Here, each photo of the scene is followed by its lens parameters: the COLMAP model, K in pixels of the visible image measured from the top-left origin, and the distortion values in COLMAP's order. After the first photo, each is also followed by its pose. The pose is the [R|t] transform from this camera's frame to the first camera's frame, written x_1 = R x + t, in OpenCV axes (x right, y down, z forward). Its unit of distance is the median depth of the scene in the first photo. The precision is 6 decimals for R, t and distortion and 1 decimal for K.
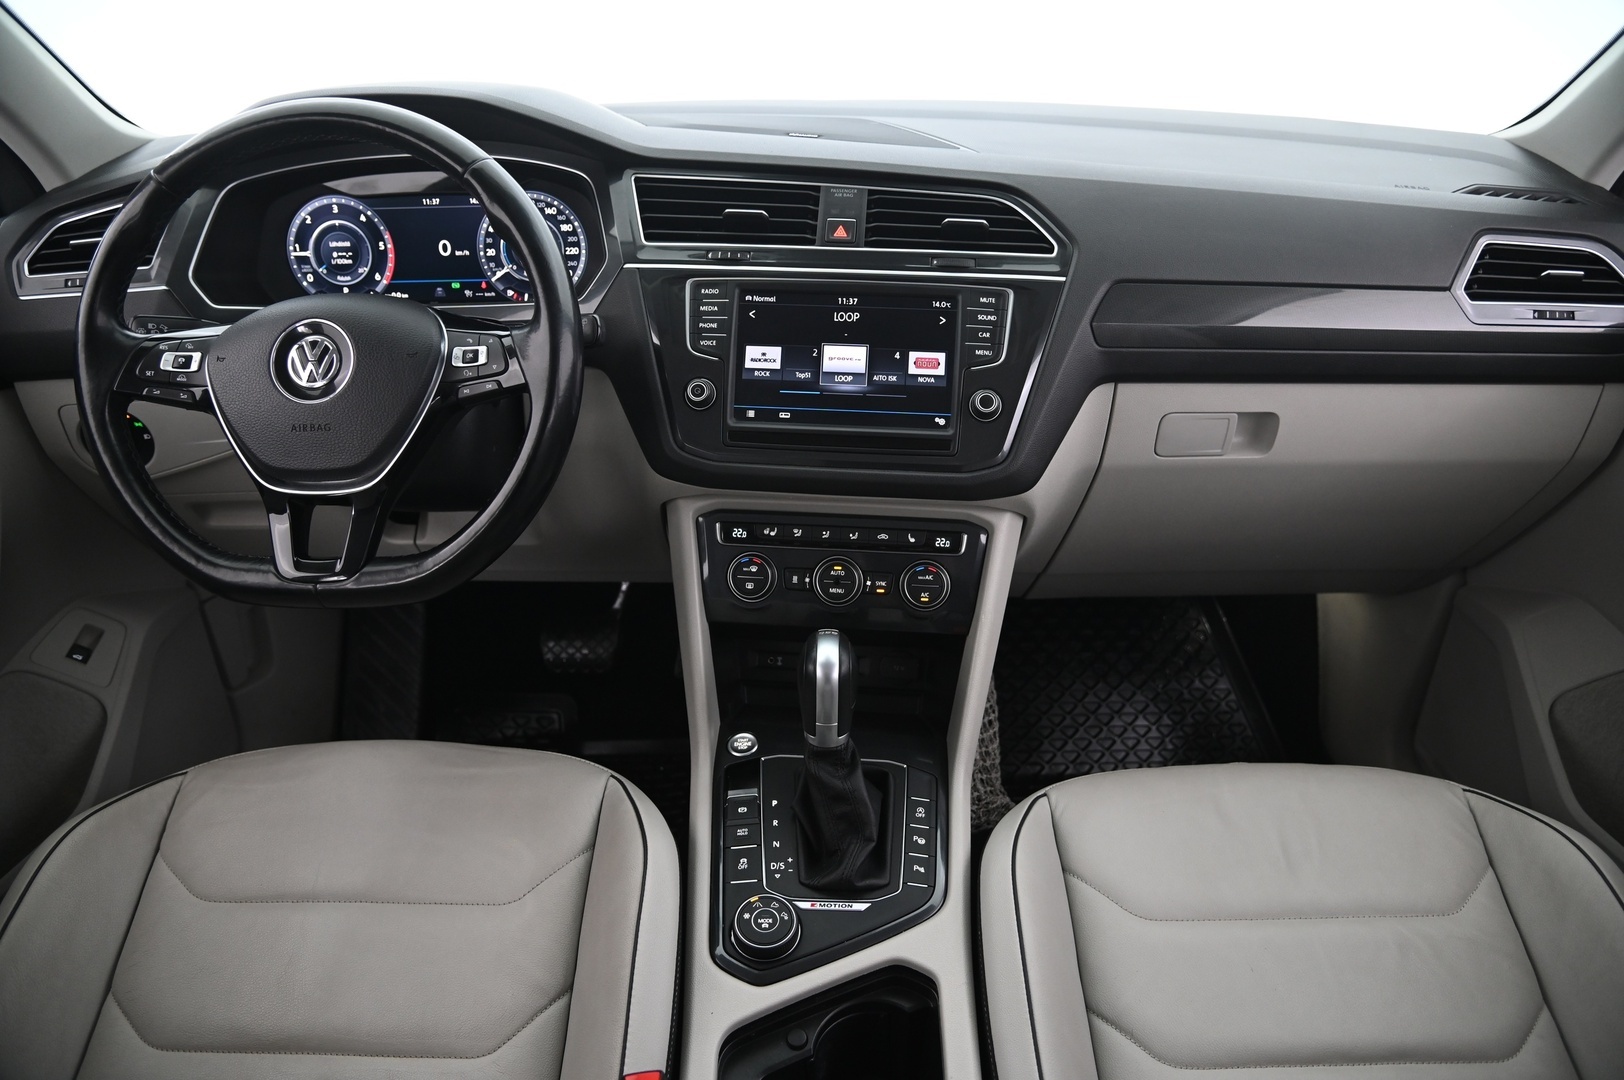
lens RADIAL K [[1098.7, 0, 811.4], [0, 1098.7, 545.7], [0, 0, 1]] dist [-0.126184, 0.070398]
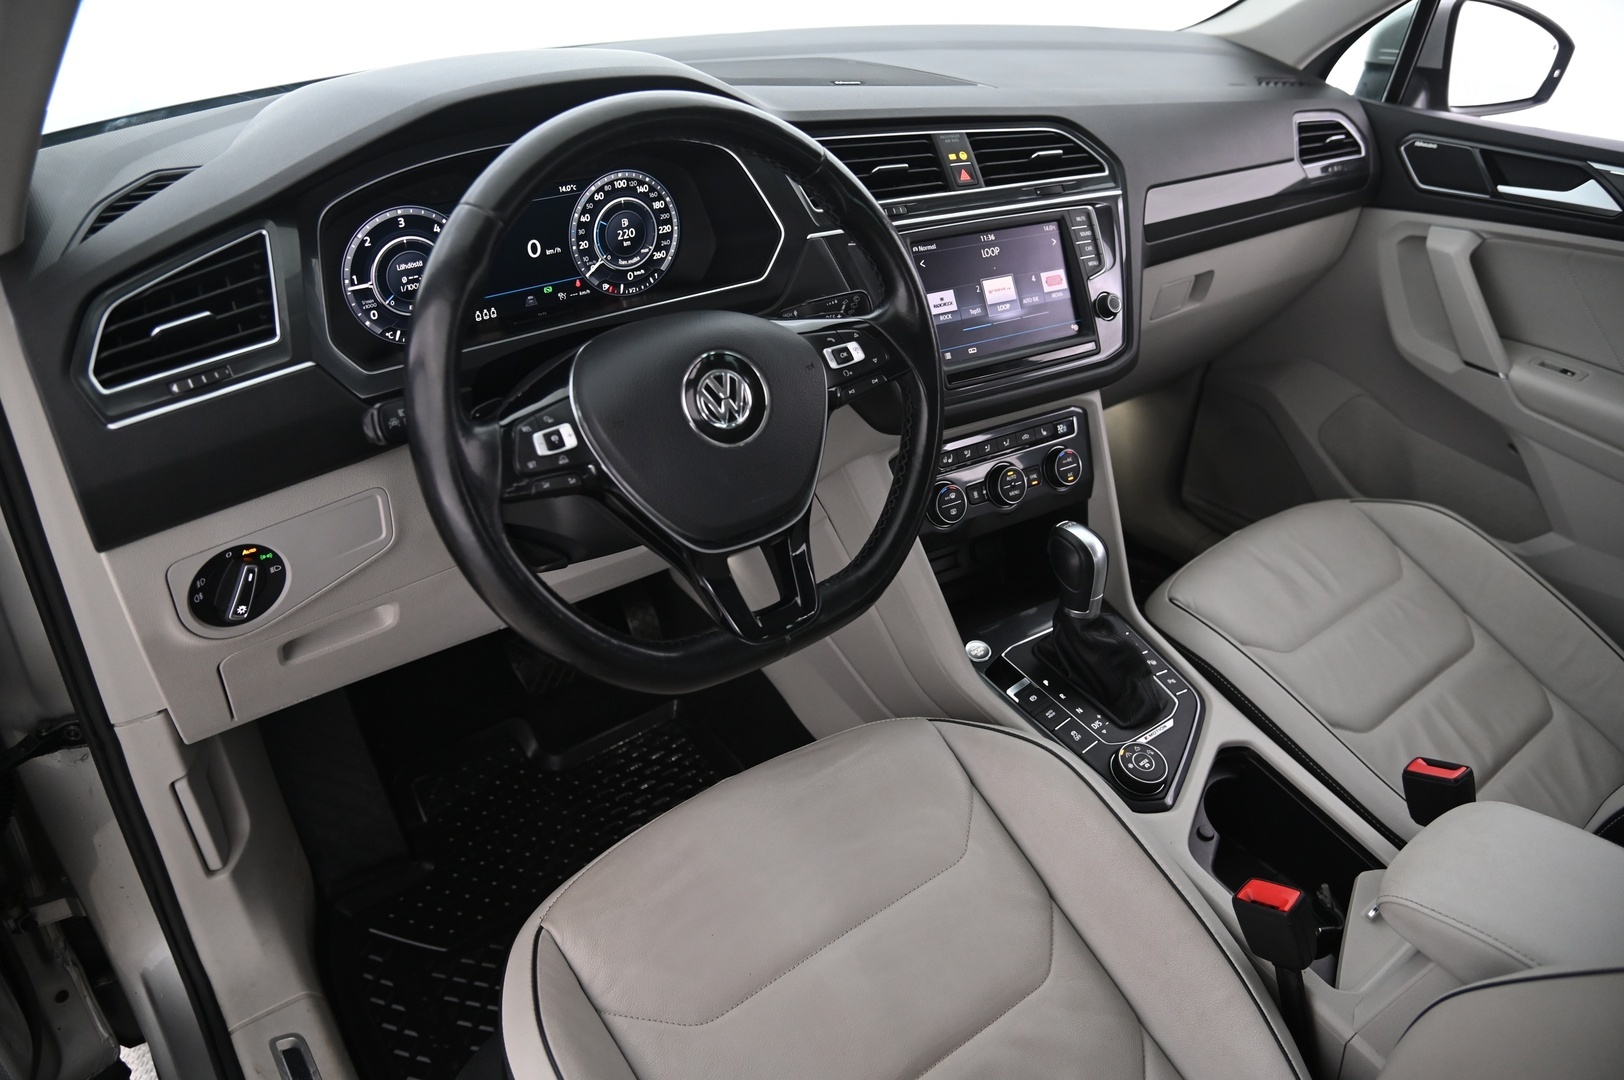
lens RADIAL K [[1098.7, 0, 811.4], [0, 1098.7, 545.7], [0, 0, 1]] dist [-0.126184, 0.070398]
pose [[0.788602, -0.313695, 0.528869, -0.782741], [0.254846, 0.949475, 0.183170, -0.173282], [-0.559608, -0.009668, 0.828701, 0.183193]]
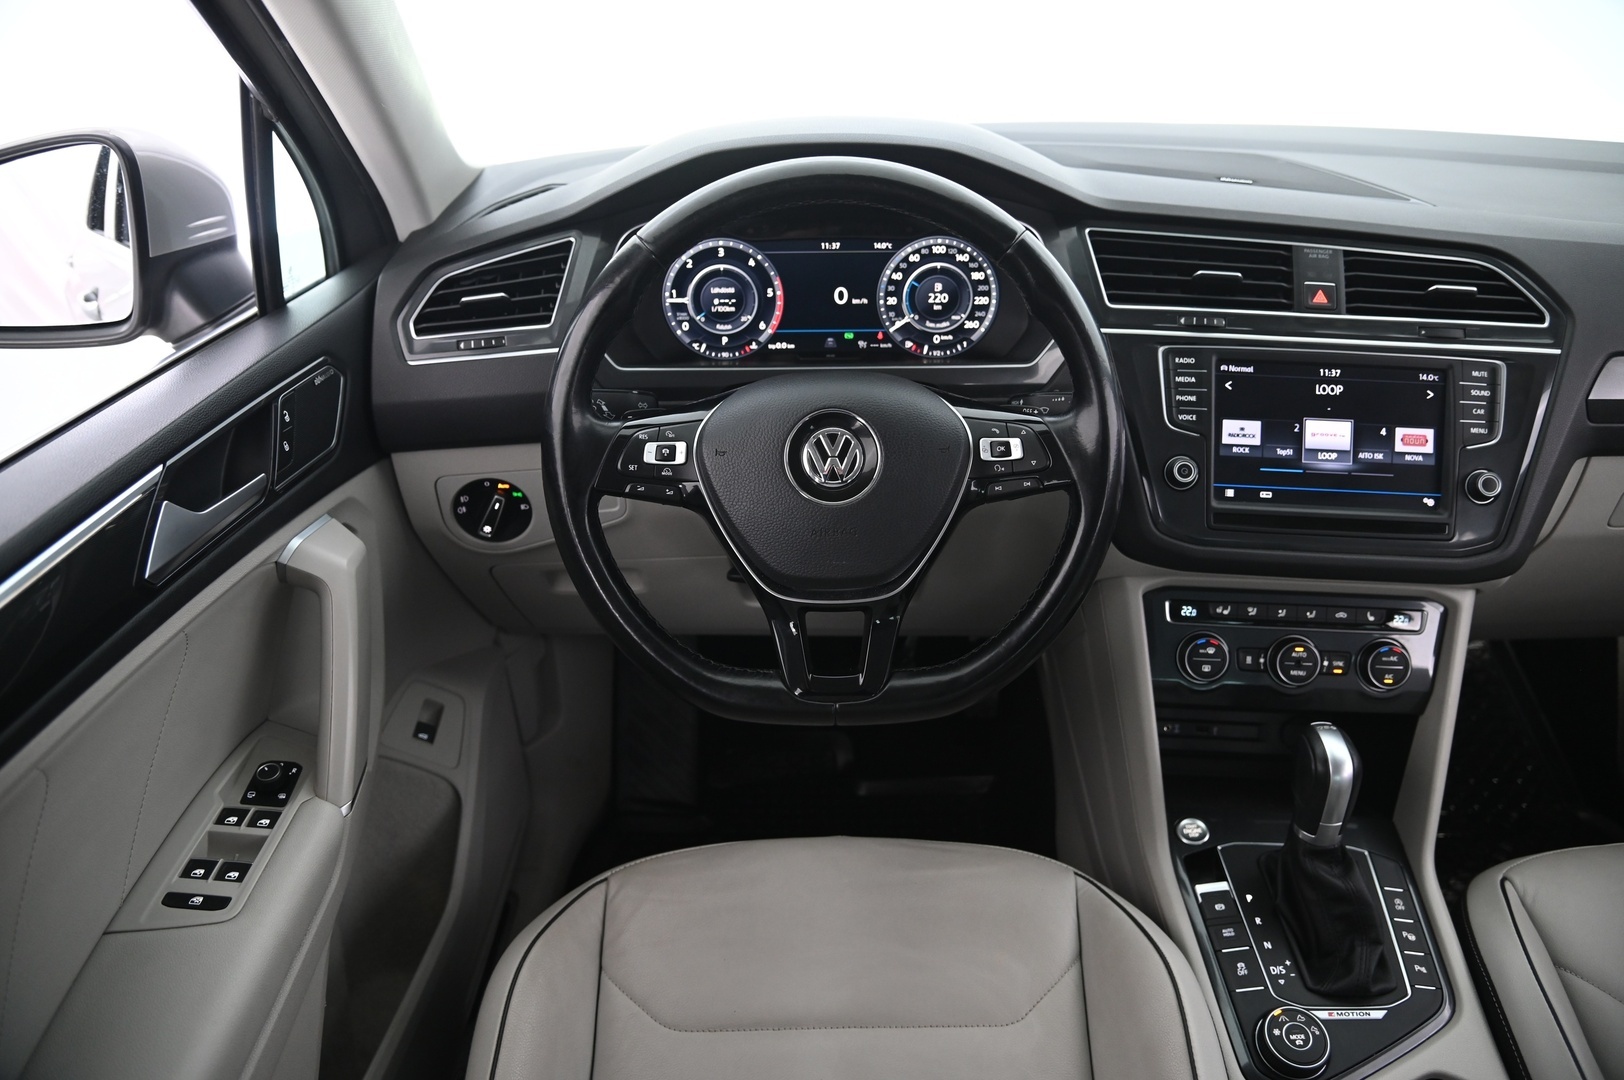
lens RADIAL K [[1098.7, 0, 811.4], [0, 1098.7, 545.7], [0, 0, 1]] dist [-0.126184, 0.070398]
pose [[0.999925, -0.007513, -0.009696, -0.403827], [0.007920, 0.999061, 0.042587, -0.116743], [0.009367, -0.042660, 0.999046, 0.067813]]
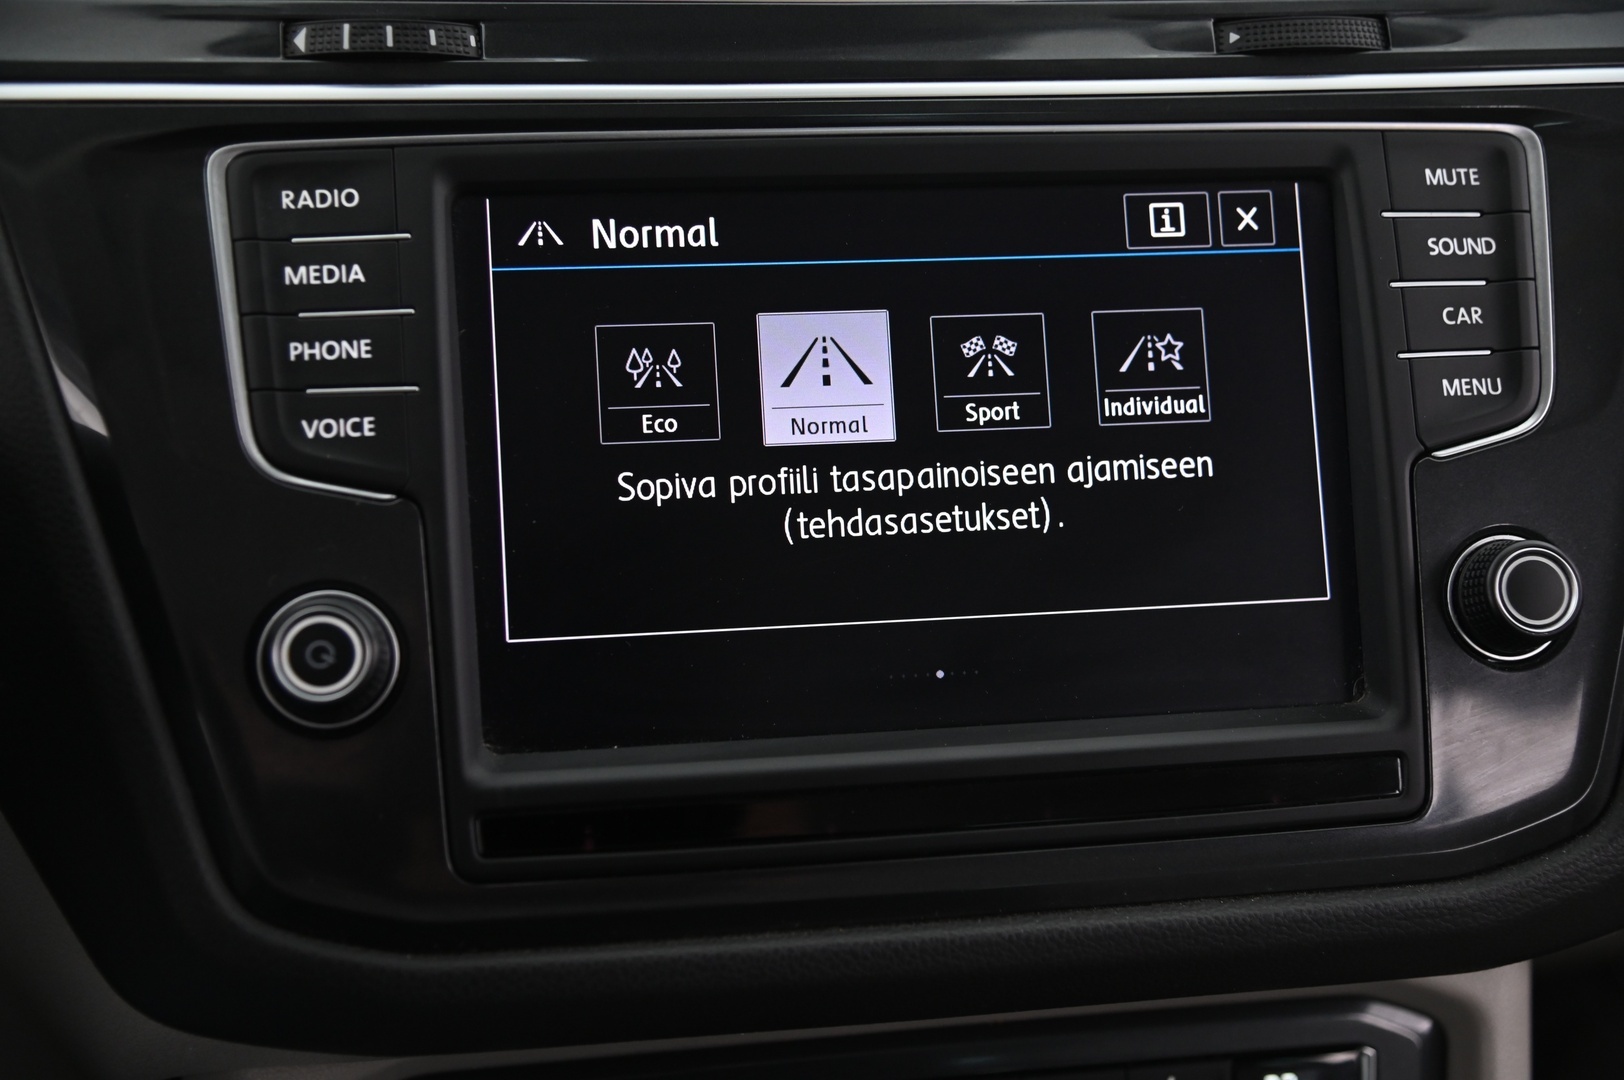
lens RADIAL K [[1927.8, 0, 812.0], [0, 1927.8, 540.0], [0, 0, 1]] dist [0.076610, 0.012015]
pose [[0.967656, -0.091362, 0.235148, -0.095210], [0.099403, 0.994792, -0.022548, -0.142263], [-0.231863, 0.045193, 0.971698, 0.581622]]
